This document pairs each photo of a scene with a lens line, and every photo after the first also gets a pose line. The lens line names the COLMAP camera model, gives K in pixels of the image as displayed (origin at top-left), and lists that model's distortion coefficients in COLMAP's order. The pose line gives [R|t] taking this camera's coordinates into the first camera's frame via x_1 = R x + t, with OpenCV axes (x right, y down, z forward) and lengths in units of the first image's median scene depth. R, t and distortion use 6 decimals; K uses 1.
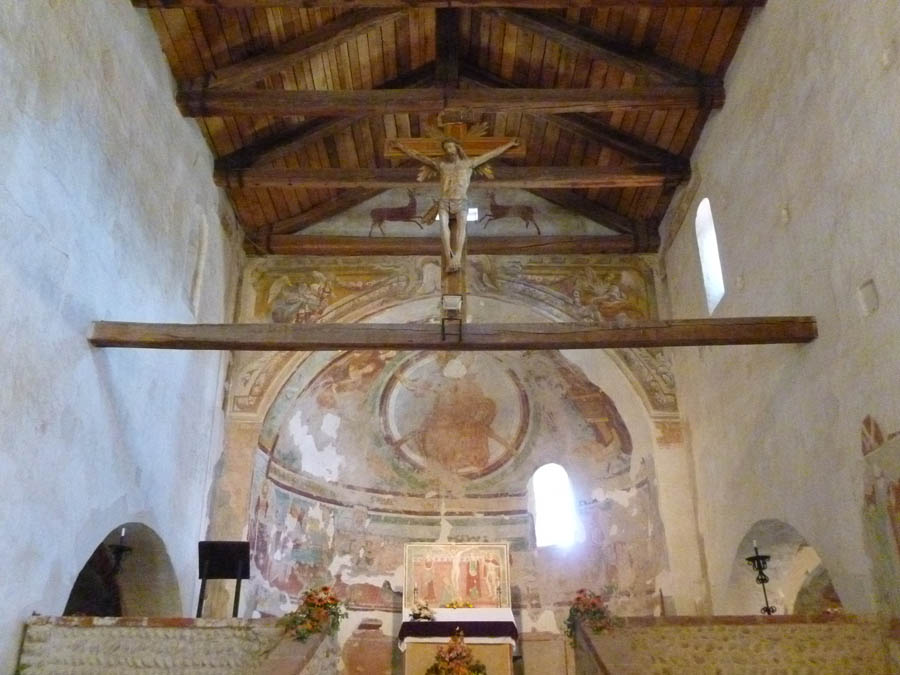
lens RADIAL K [[788.1, 0, 445.9], [0, 788.1, 338.0], [0, 0, 1]] dist [-0.016487, -0.002857]
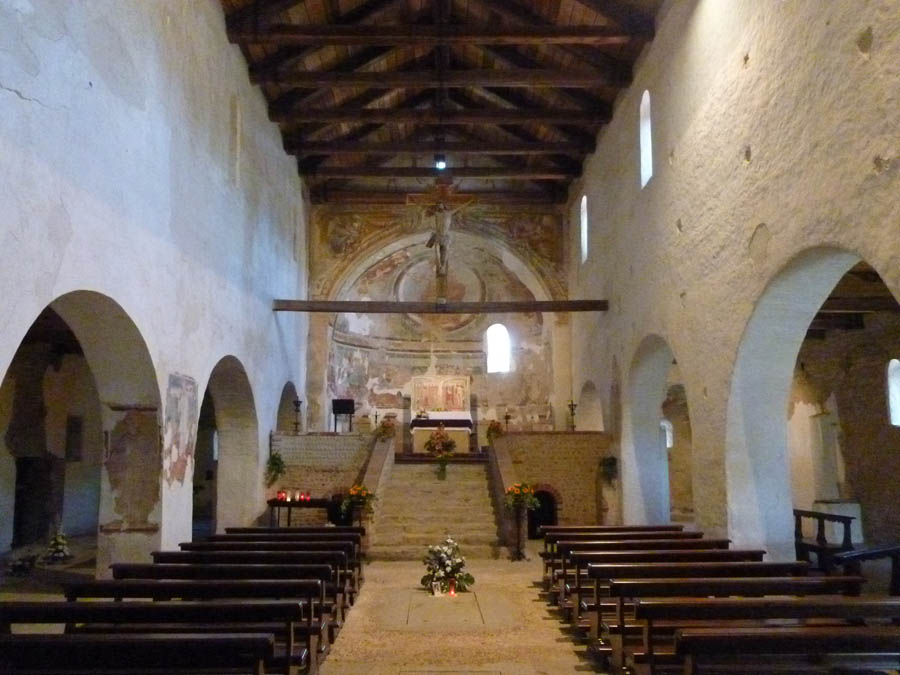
lens RADIAL K [[788.1, 0, 445.9], [0, 788.1, 338.0], [0, 0, 1]] dist [-0.016487, -0.002857]
pose [[0.999662, 0.004934, 0.025539, -0.019008], [-0.012244, 0.955523, 0.294662, -0.321991], [-0.022949, -0.294875, 0.955260, -0.630843]]
